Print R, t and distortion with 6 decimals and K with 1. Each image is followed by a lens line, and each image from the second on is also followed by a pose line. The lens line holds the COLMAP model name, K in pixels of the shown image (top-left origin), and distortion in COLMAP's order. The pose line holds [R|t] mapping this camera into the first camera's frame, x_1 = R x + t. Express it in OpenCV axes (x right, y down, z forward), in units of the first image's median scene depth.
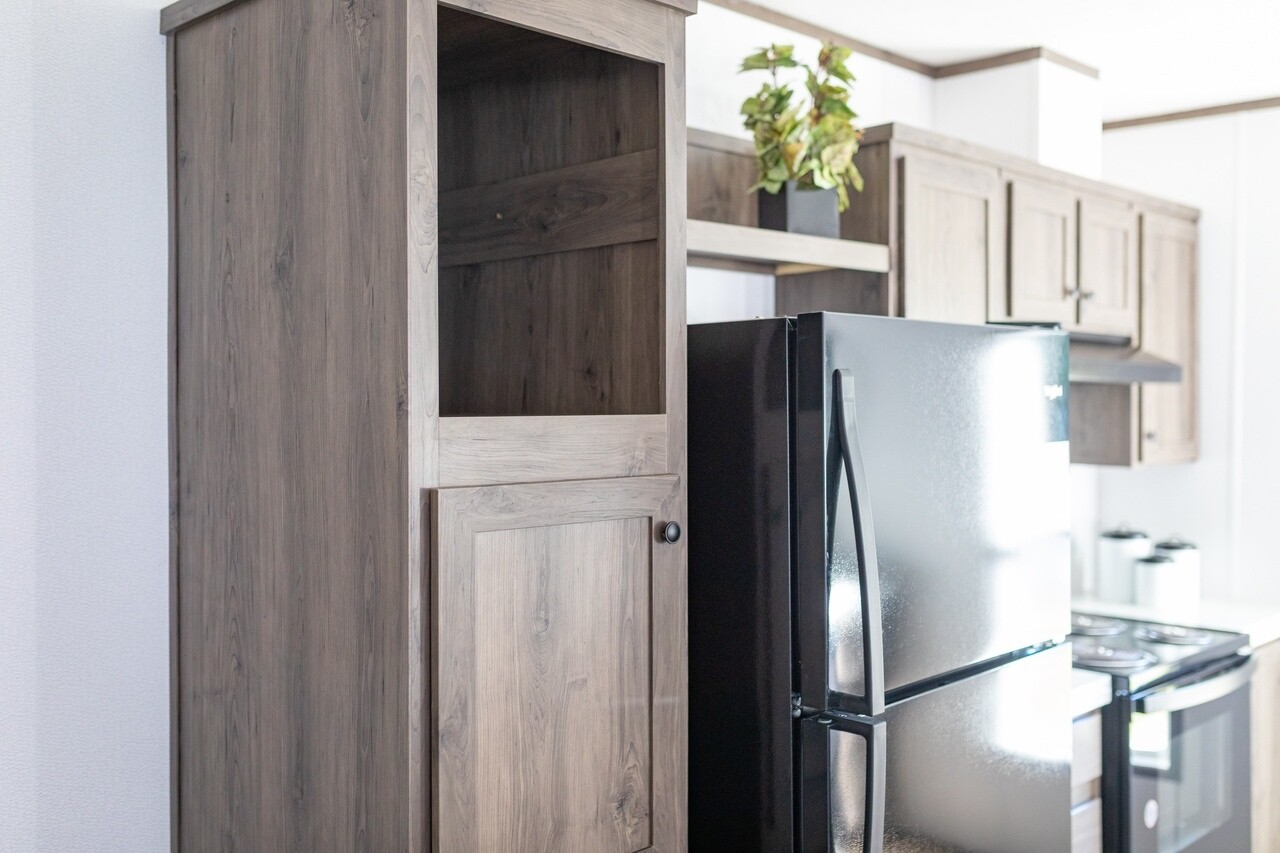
lens RADIAL K [[1245.6, 0, 638.9], [0, 1245.6, 417.4], [0, 0, 1]] dist [-0.012671, 0.000000]
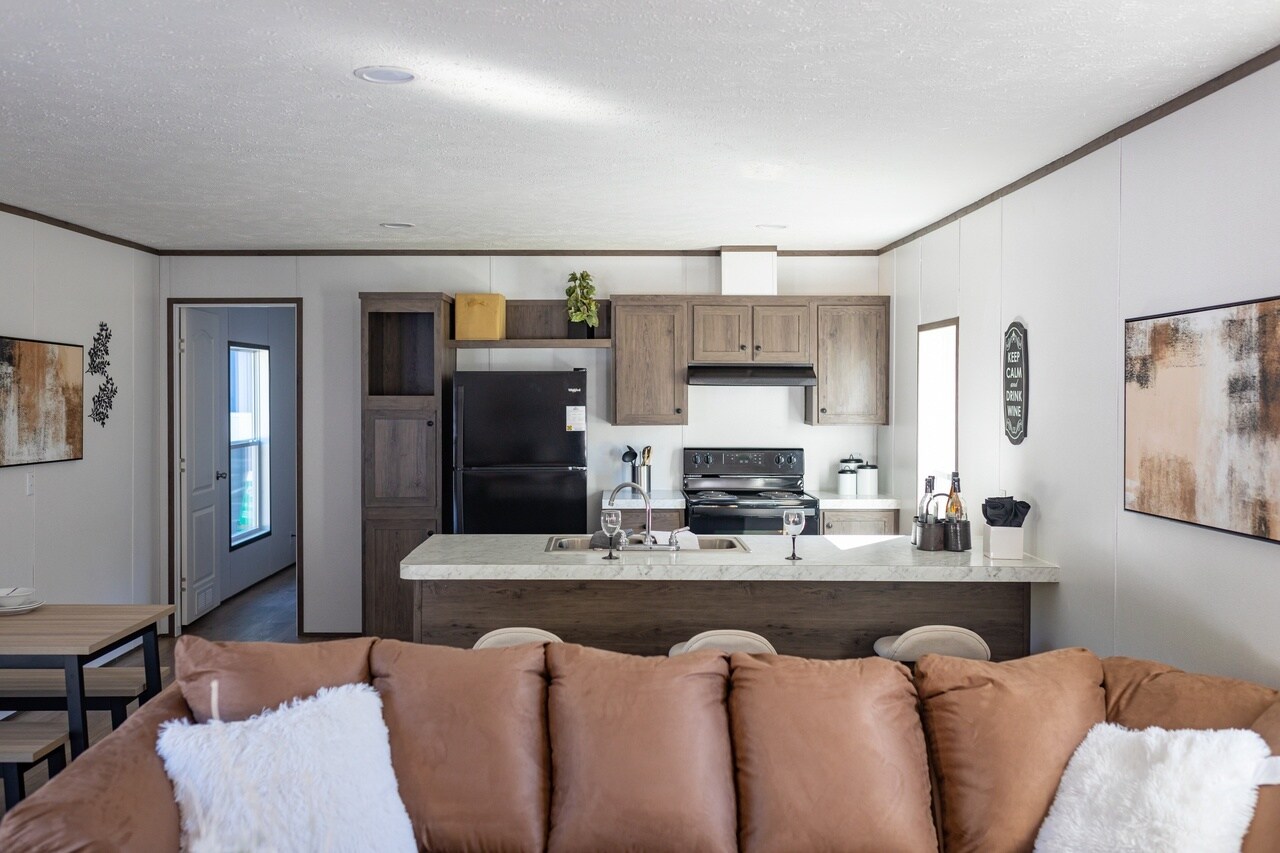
lens RADIAL K [[1245.6, 0, 634.4], [0, 1245.6, 422.0], [0, 0, 1]] dist [-0.012671, 0.000000]
pose [[0.713680, 0.016285, -0.700283, 1.888724], [-0.012390, 0.999867, 0.010625, 0.017829], [0.700362, 0.001093, 0.713787, -0.834489]]
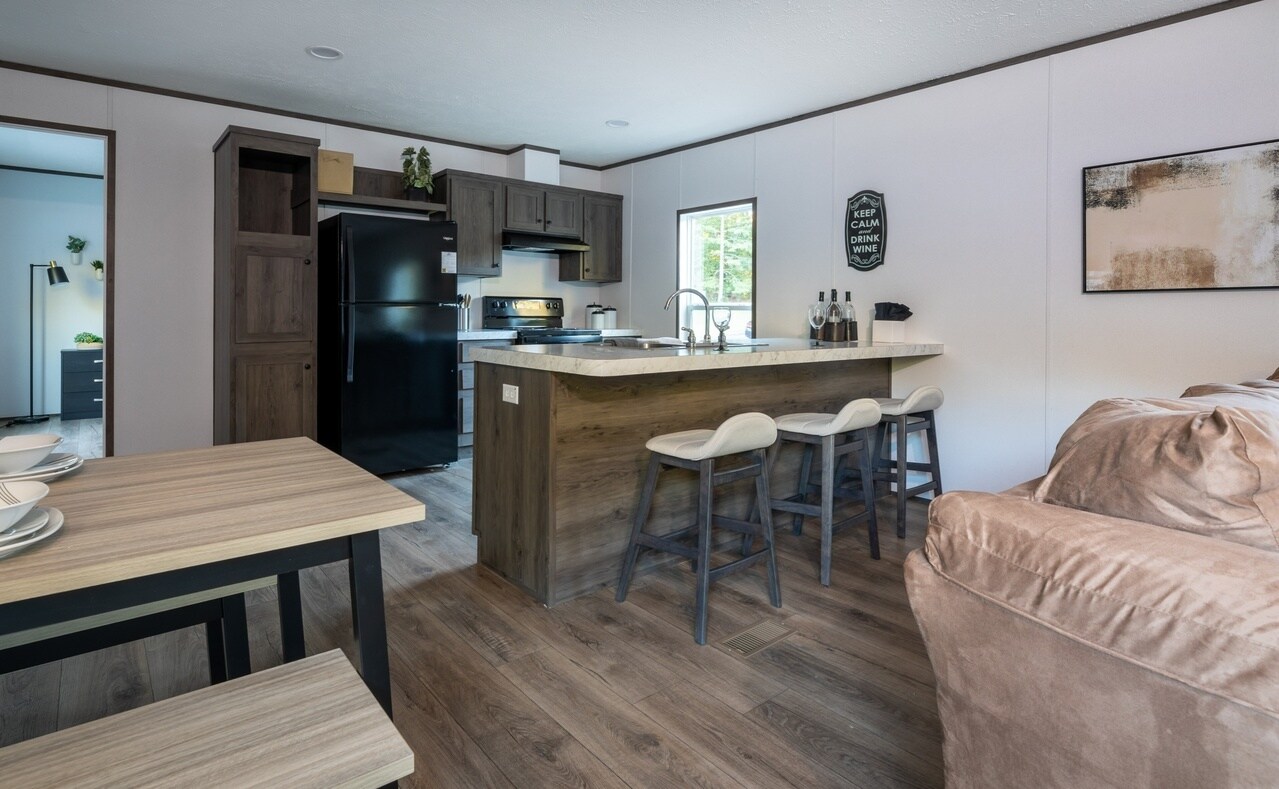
lens RADIAL K [[660.0, 0, 630.7], [0, 660.0, 313.3], [0, 0, 1]] dist [0.003572, -0.000158]
pose [[0.995405, 0.003118, -0.095705, 0.760412], [-0.004788, 0.999840, -0.017228, 0.168047], [0.095636, 0.017607, 0.995261, -0.671700]]
